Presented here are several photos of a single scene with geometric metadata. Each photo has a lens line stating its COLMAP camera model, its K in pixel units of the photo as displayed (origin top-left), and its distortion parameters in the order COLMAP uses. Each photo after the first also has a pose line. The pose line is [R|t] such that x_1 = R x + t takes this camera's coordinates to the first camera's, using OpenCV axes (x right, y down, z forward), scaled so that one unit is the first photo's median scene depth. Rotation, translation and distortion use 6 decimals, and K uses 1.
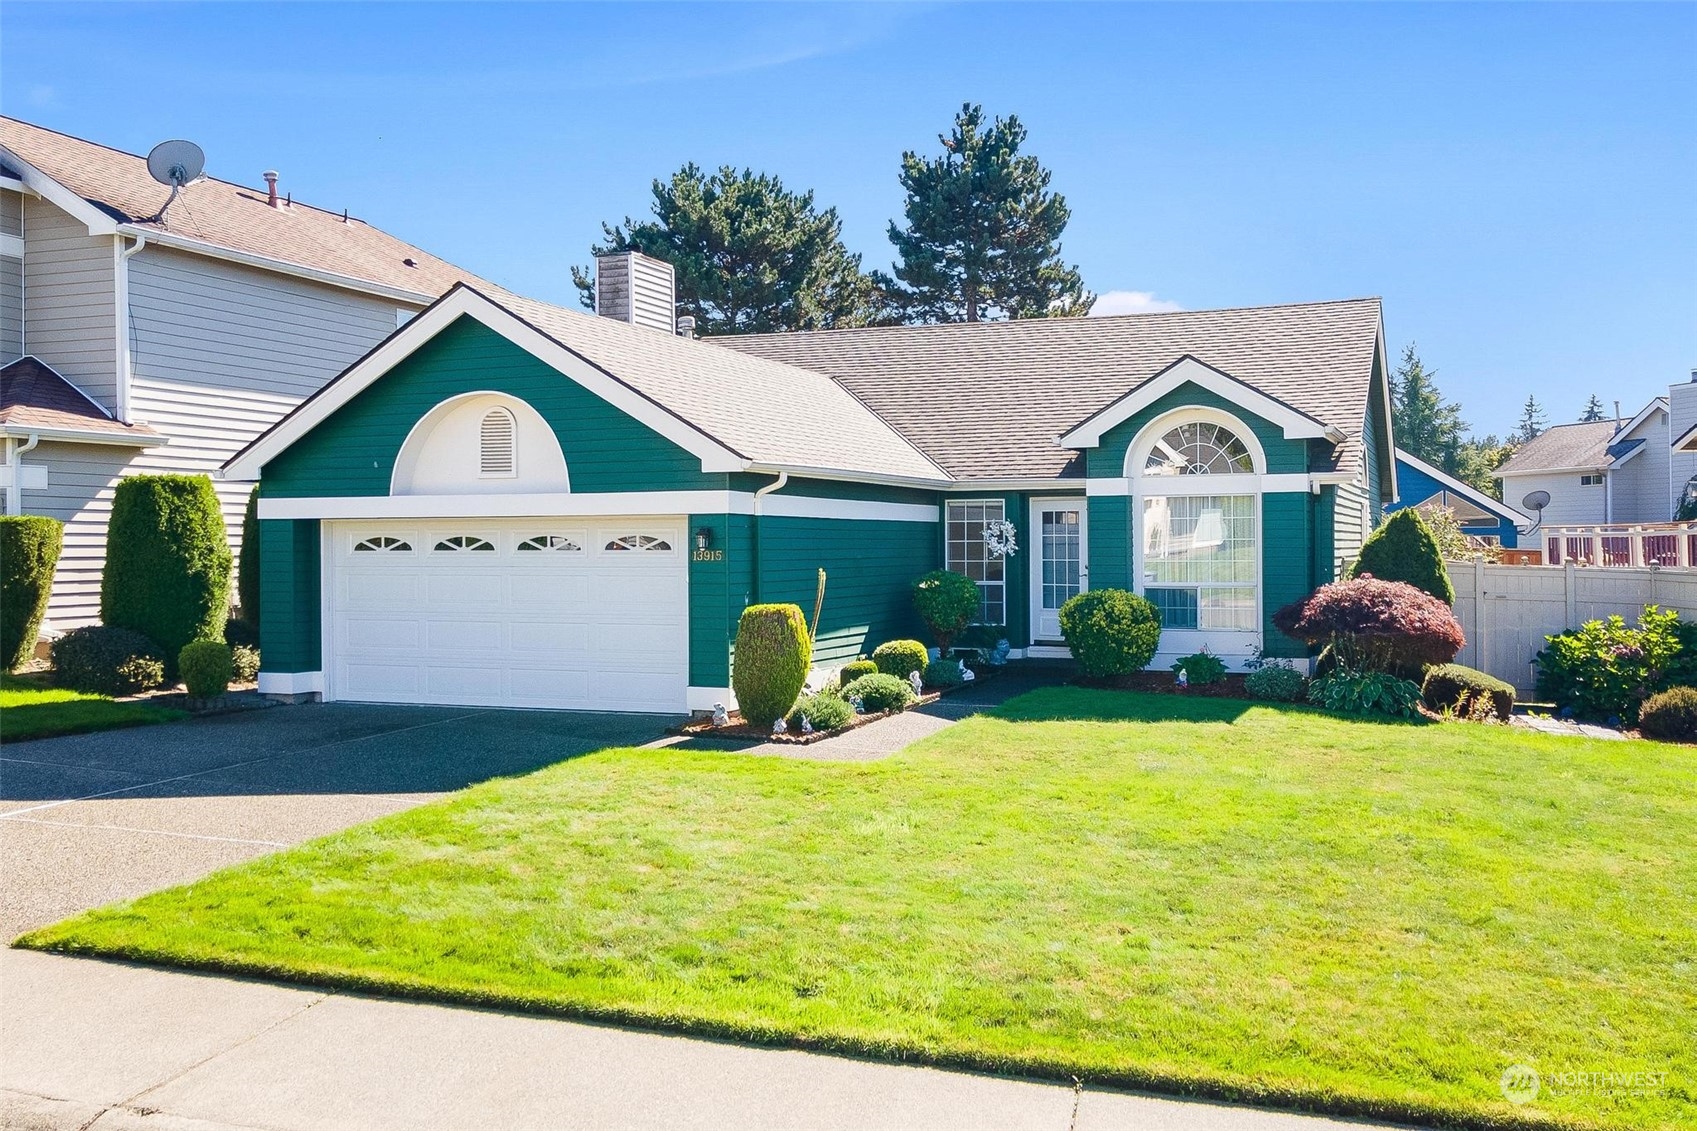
lens RADIAL K [[1449.5, 0, 881.0], [0, 1449.5, 561.9], [0, 0, 1]] dist [0.000763, 0.019704]
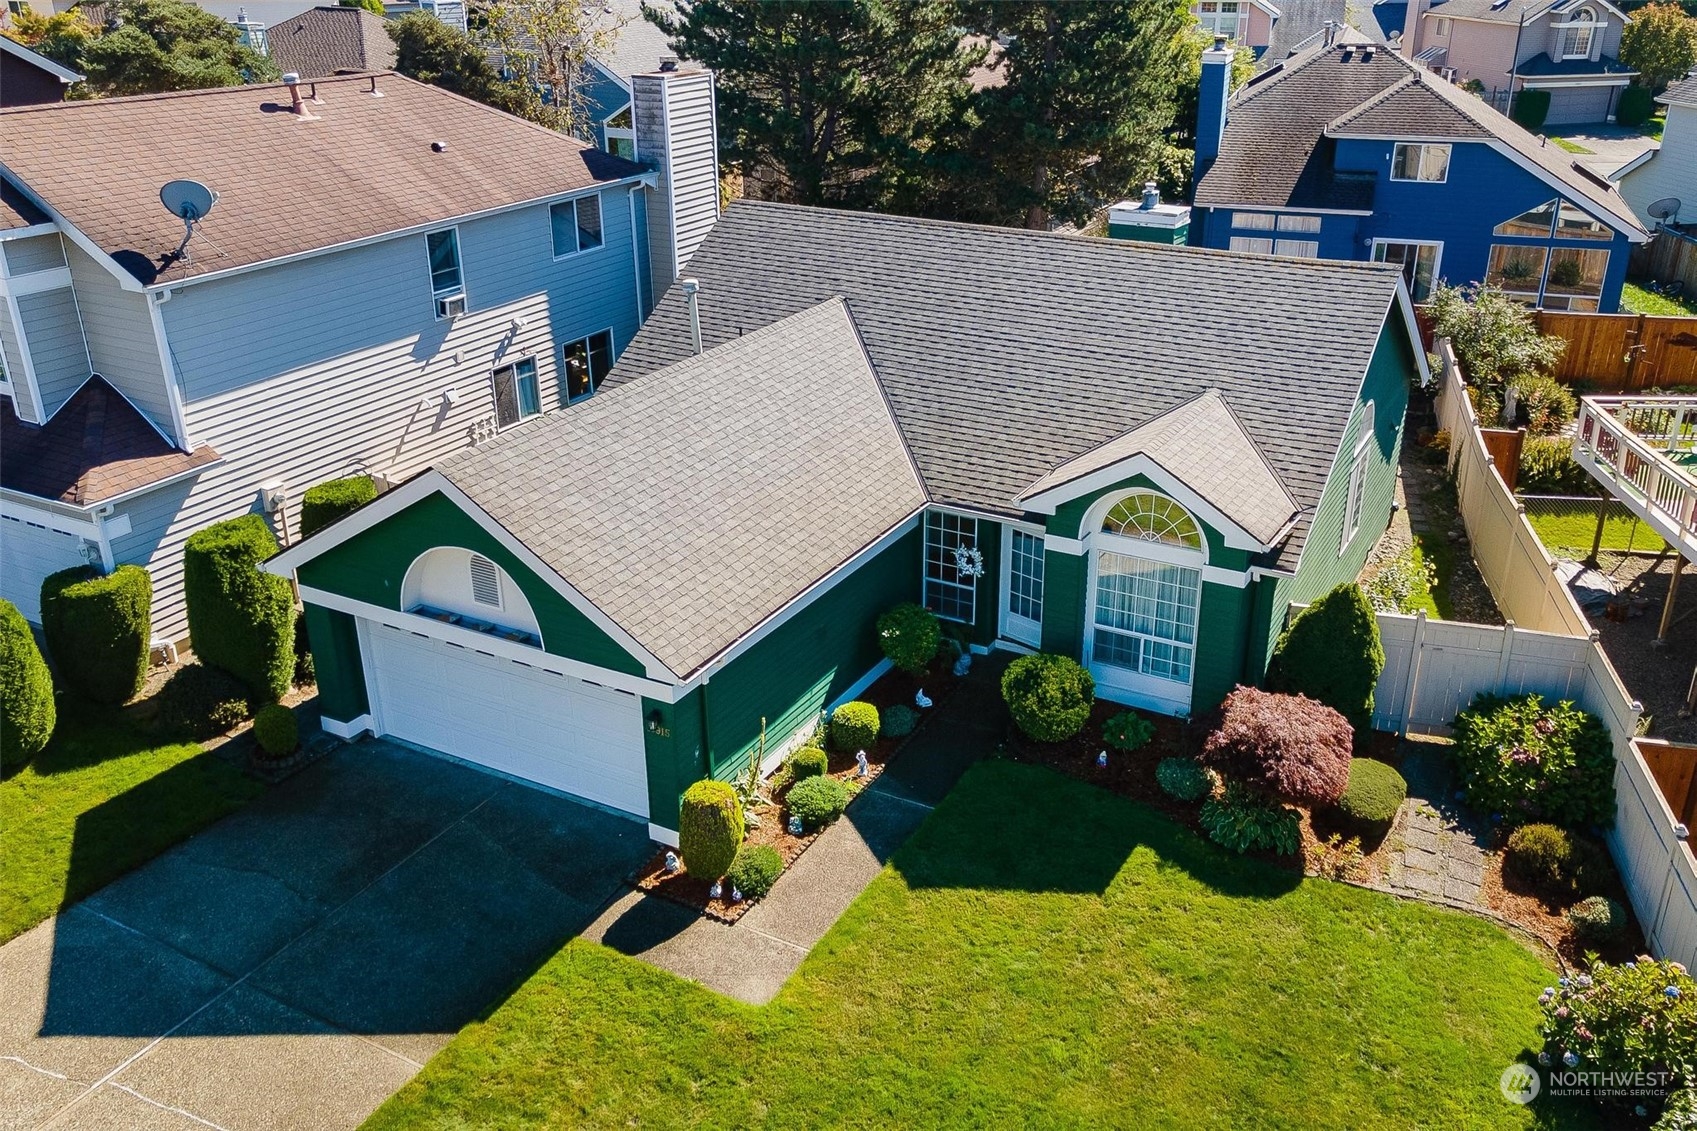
lens RADIAL K [[1419.4, 0, 848.5], [0, 1419.4, 565.5], [0, 0, 1]] dist [-0.004046, -0.001315]
pose [[0.991541, 0.046745, -0.121086, 0.136143], [0.005133, 0.918047, 0.396439, -0.483107], [0.129694, -0.393707, 0.910041, 0.033230]]
